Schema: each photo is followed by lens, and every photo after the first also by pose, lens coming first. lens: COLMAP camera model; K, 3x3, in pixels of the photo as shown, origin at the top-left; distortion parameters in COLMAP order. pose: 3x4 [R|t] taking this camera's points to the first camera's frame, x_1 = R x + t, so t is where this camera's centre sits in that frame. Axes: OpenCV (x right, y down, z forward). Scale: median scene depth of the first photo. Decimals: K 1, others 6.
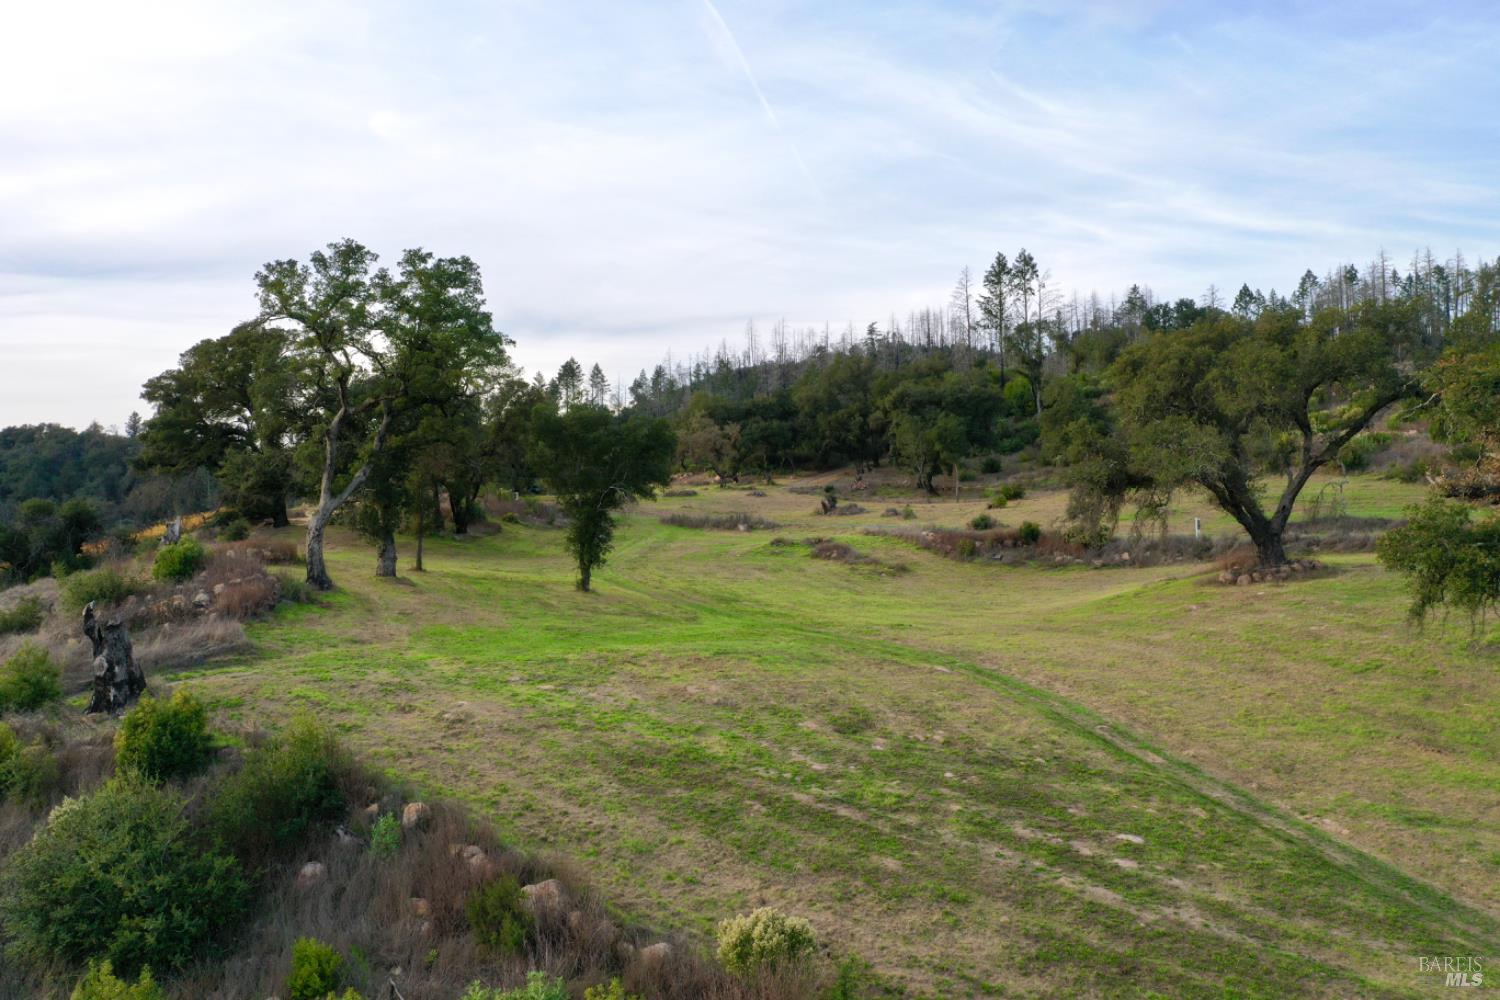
lens RADIAL K [[1184.1, 0, 749.5], [0, 1184.1, 497.4], [0, 0, 1]] dist [-0.002388, -0.005579]
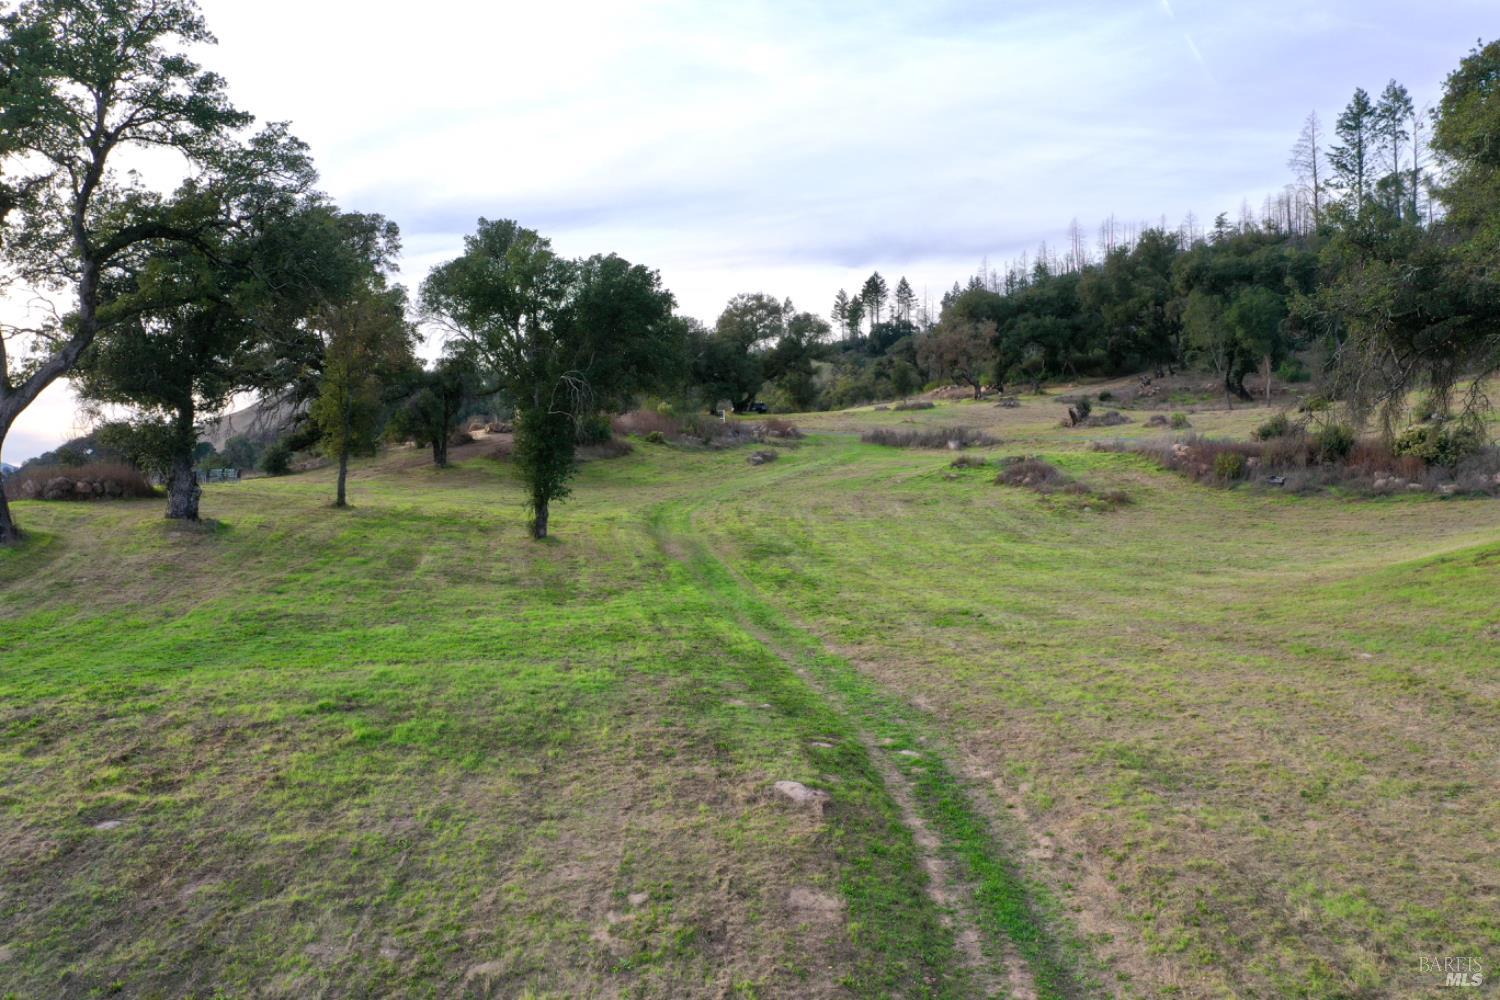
lens RADIAL K [[1184.1, 0, 749.5], [0, 1184.1, 497.4], [0, 0, 1]] dist [-0.002388, -0.005579]
pose [[0.957713, -0.003887, -0.287700, 0.082870], [0.021735, 0.998029, 0.058870, 0.010557], [0.286904, -0.062634, 0.955910, 0.210395]]
